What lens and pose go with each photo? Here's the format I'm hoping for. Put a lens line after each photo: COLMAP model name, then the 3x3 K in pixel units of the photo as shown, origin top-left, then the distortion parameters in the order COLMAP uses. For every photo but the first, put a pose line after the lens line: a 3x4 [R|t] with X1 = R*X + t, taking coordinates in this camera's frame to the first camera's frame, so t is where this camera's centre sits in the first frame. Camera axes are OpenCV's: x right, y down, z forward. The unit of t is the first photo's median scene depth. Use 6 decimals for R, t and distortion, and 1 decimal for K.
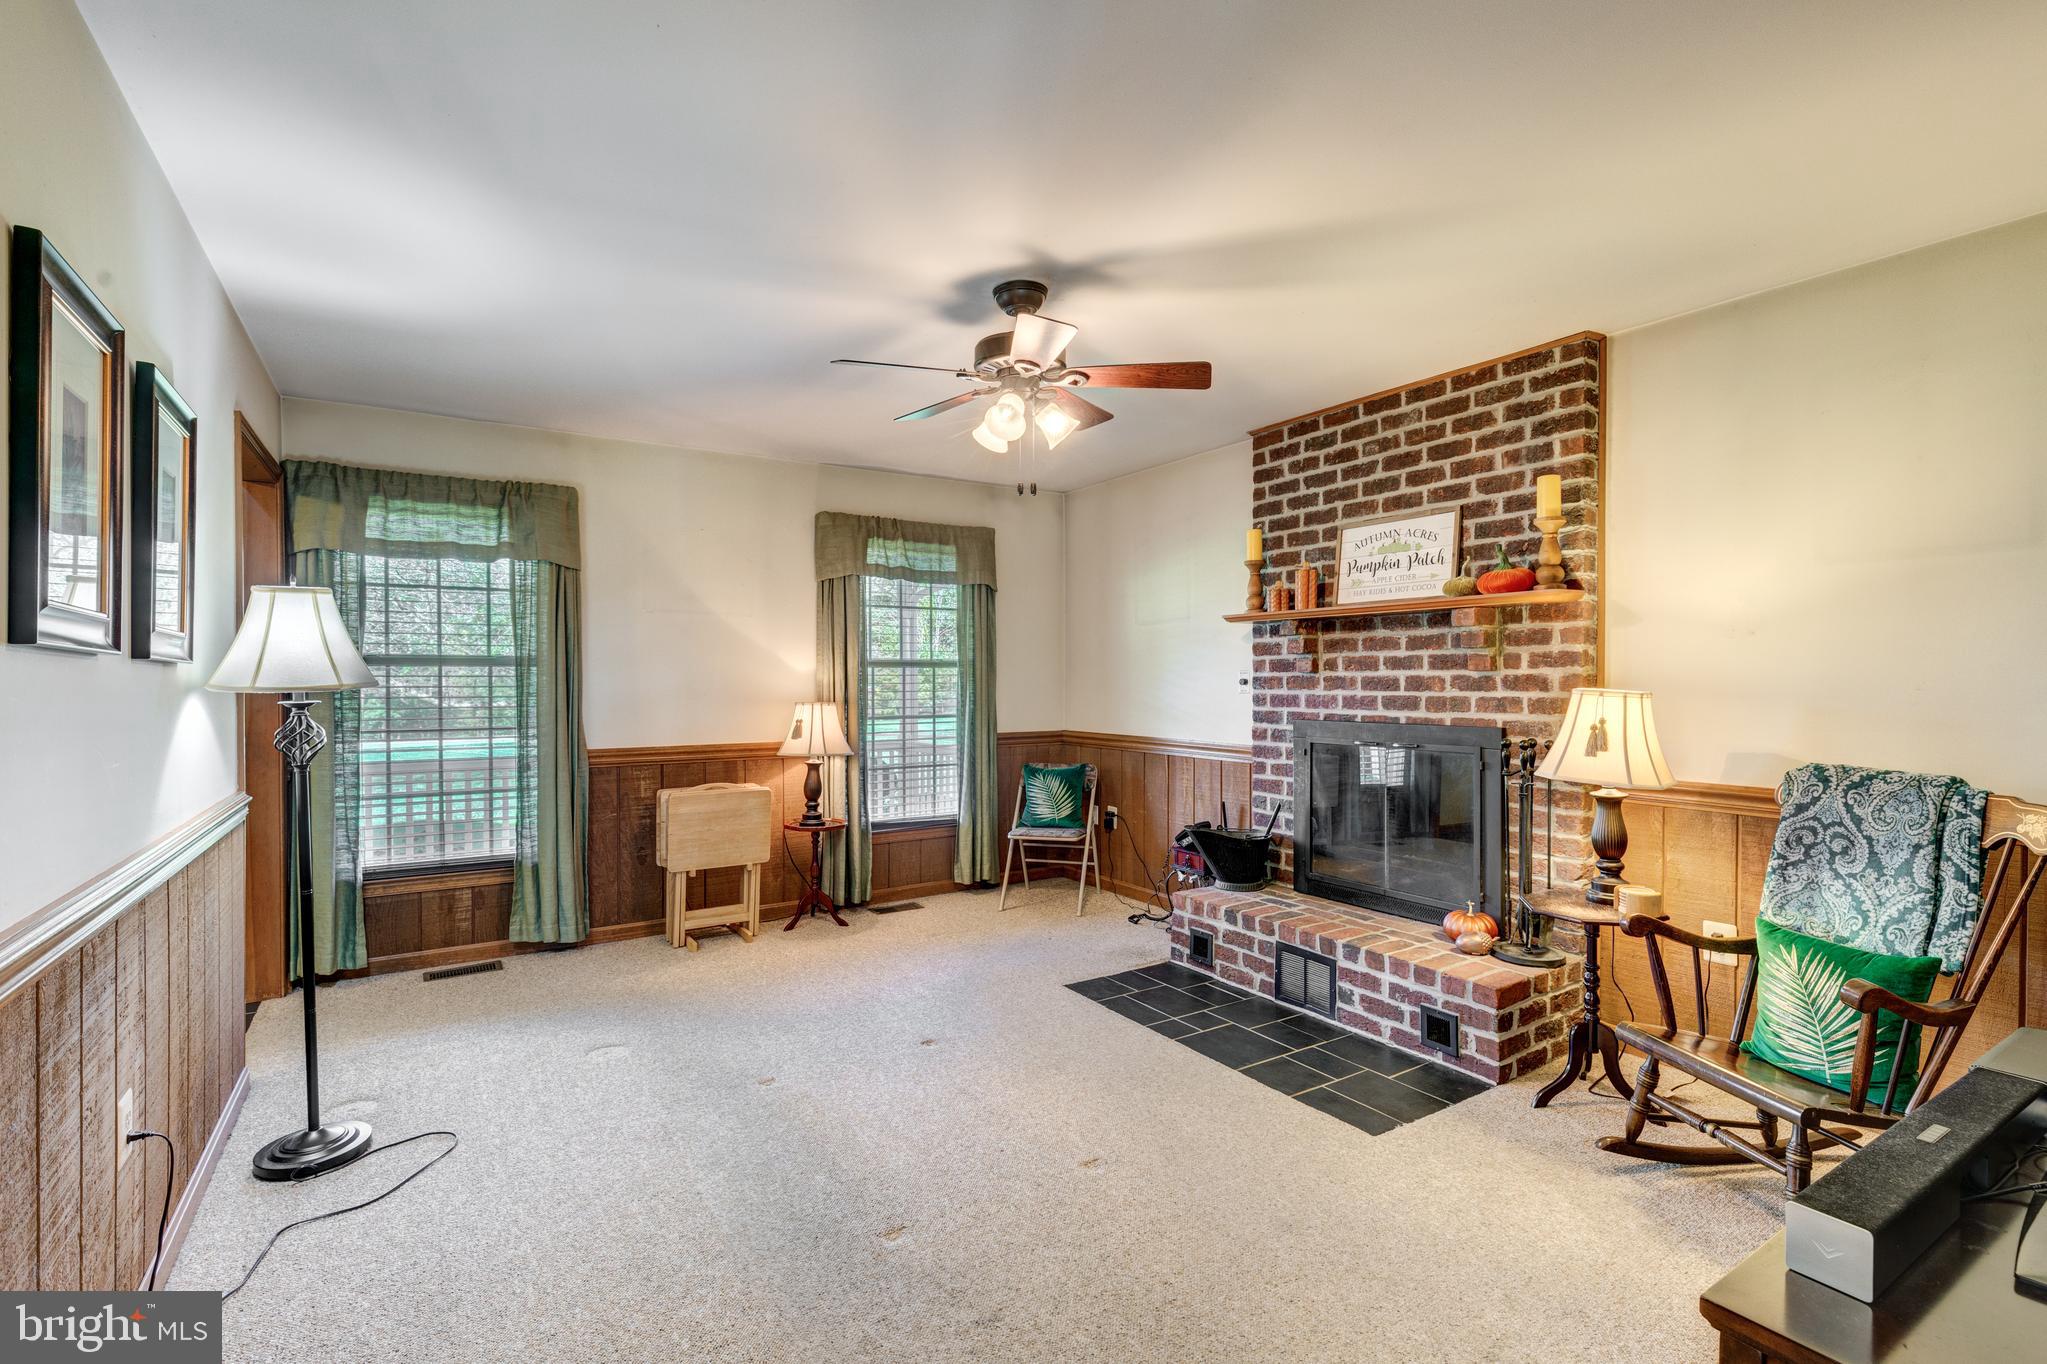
lens RADIAL K [[927.6, 0, 1005.6], [0, 927.6, 684.7], [0, 0, 1]] dist [-0.000810, -0.000246]
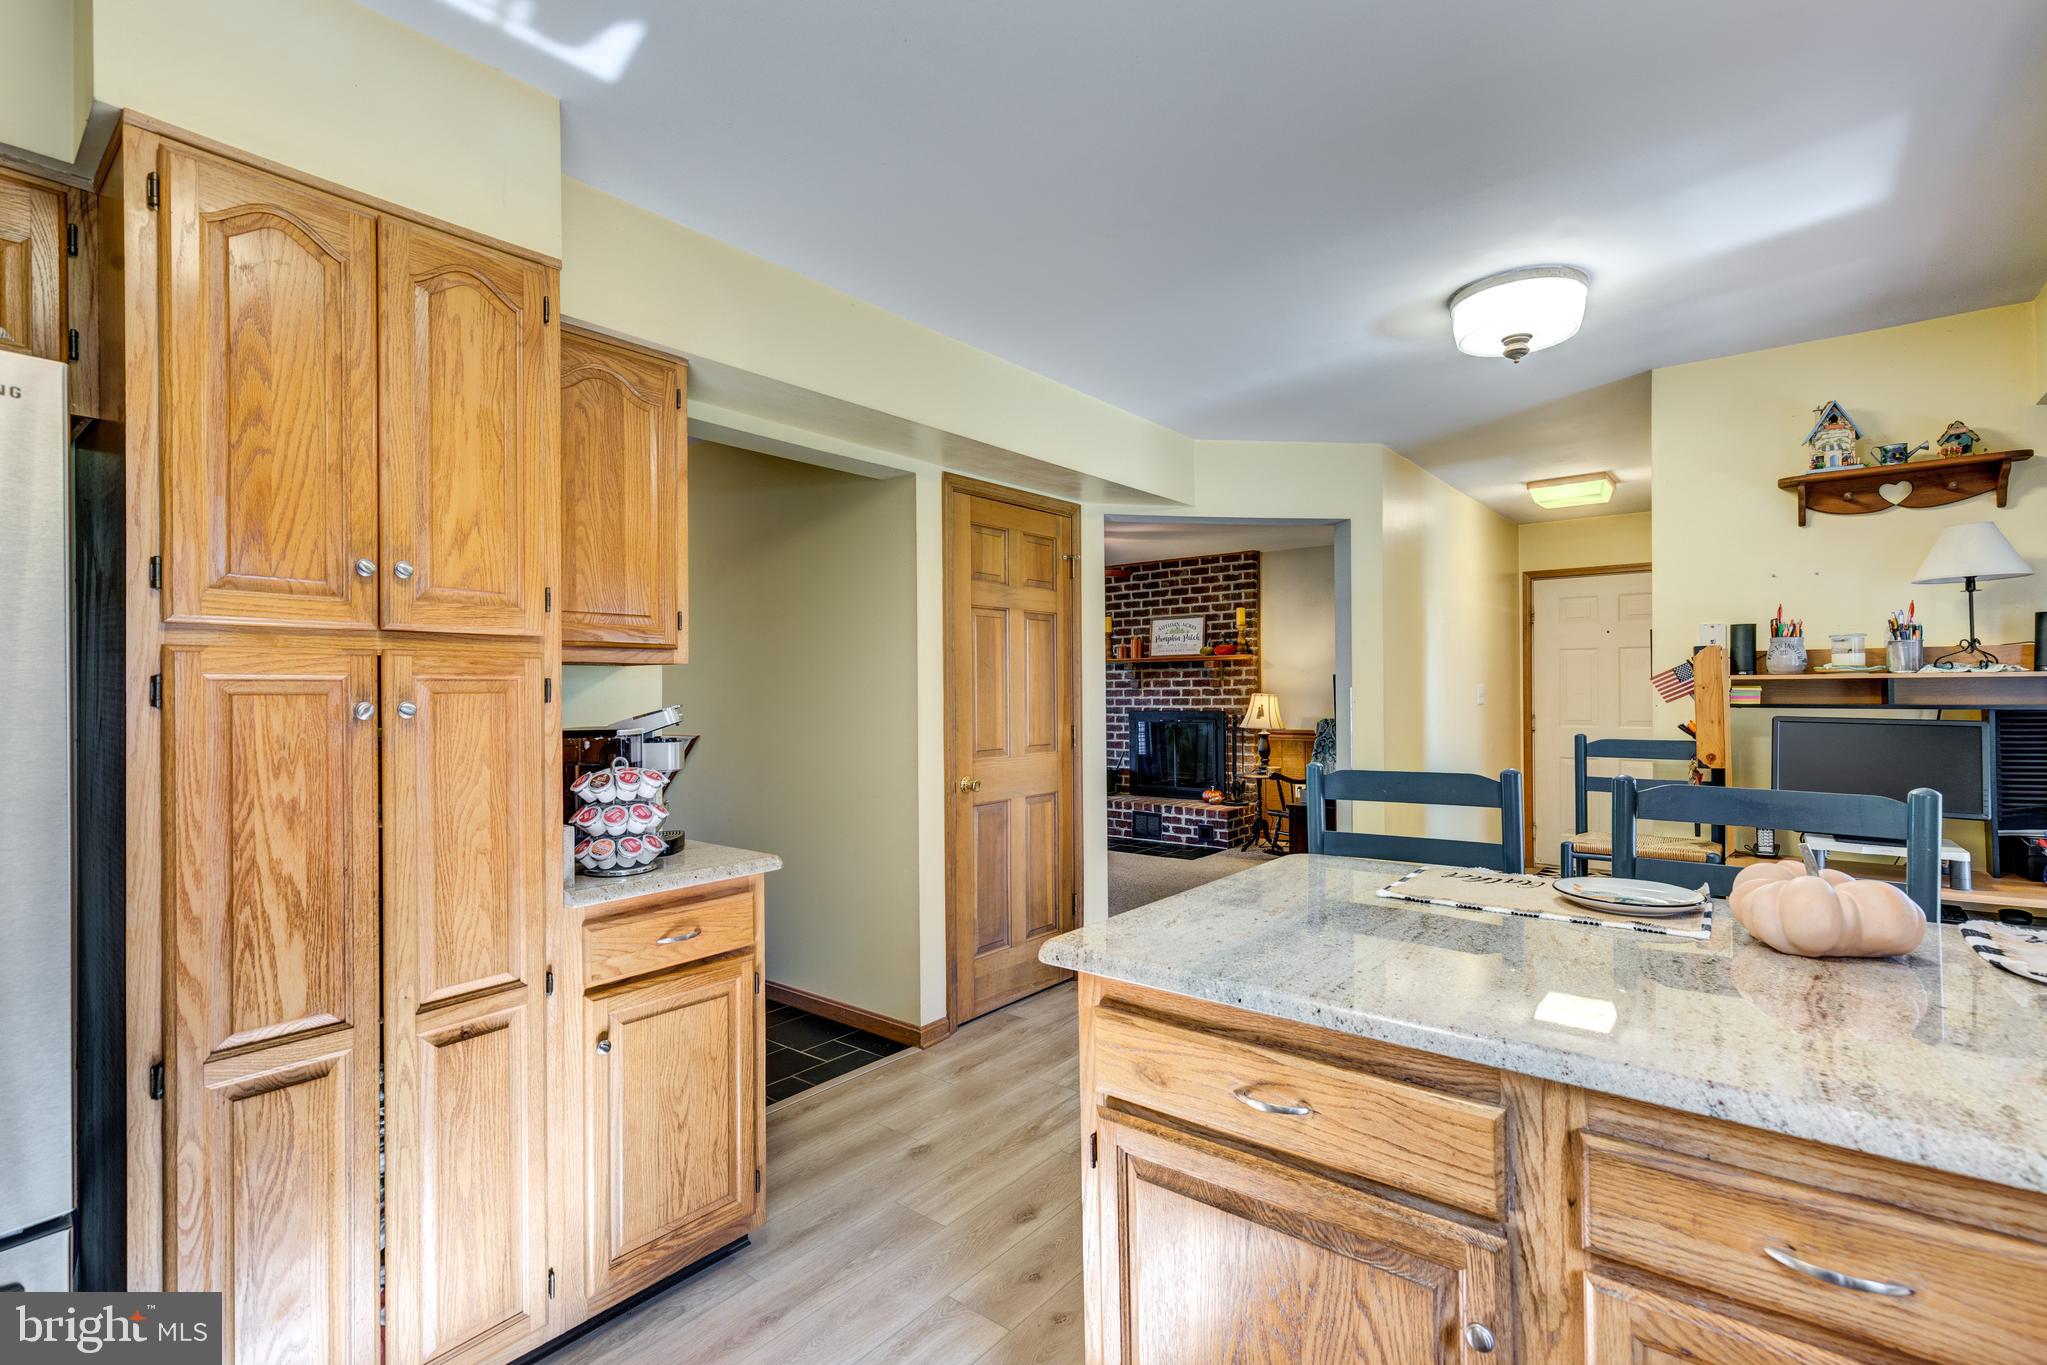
lens RADIAL K [[959.1, 0, 1023.5], [0, 959.1, 682.5], [0, 0, 1]] dist [0.000428, -0.000026]
pose [[0.940451, -0.001833, 0.339925, -0.622176], [0.008443, 0.999803, -0.017968, 0.010614], [-0.339825, 0.019768, 0.940281, -0.903722]]
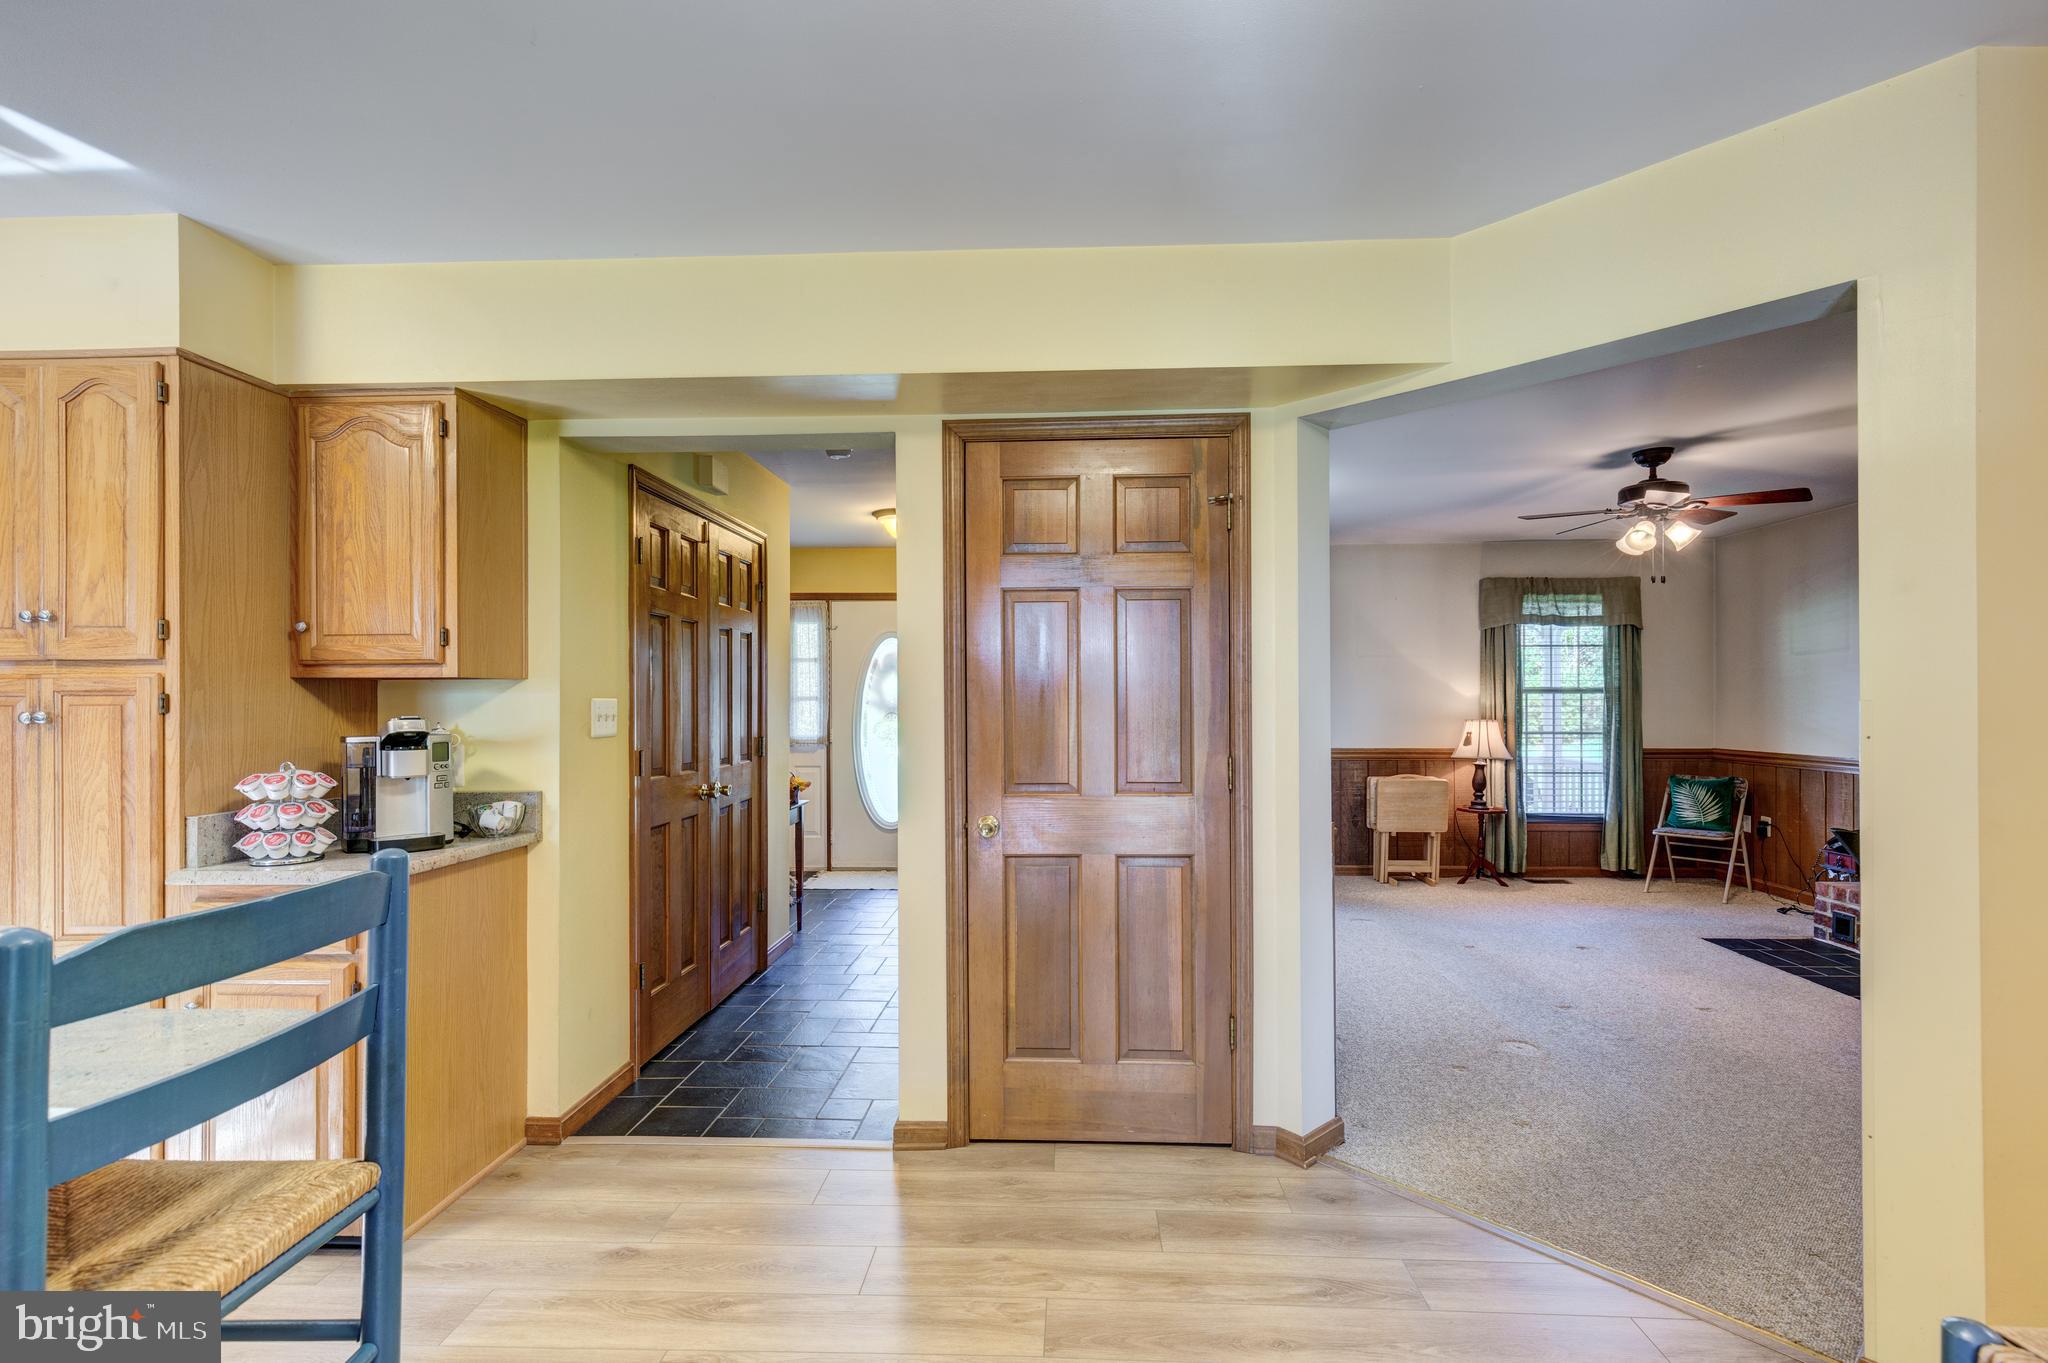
lens RADIAL K [[930.1, 0, 1032.0], [0, 930.1, 699.5], [0, 0, 1]] dist [0.000556, -0.000448]
pose [[0.825146, -0.000579, -0.564919, 0.024811], [-0.004698, 0.999958, -0.007887, 0.003934], [0.564900, 0.009162, 0.825108, -0.568353]]
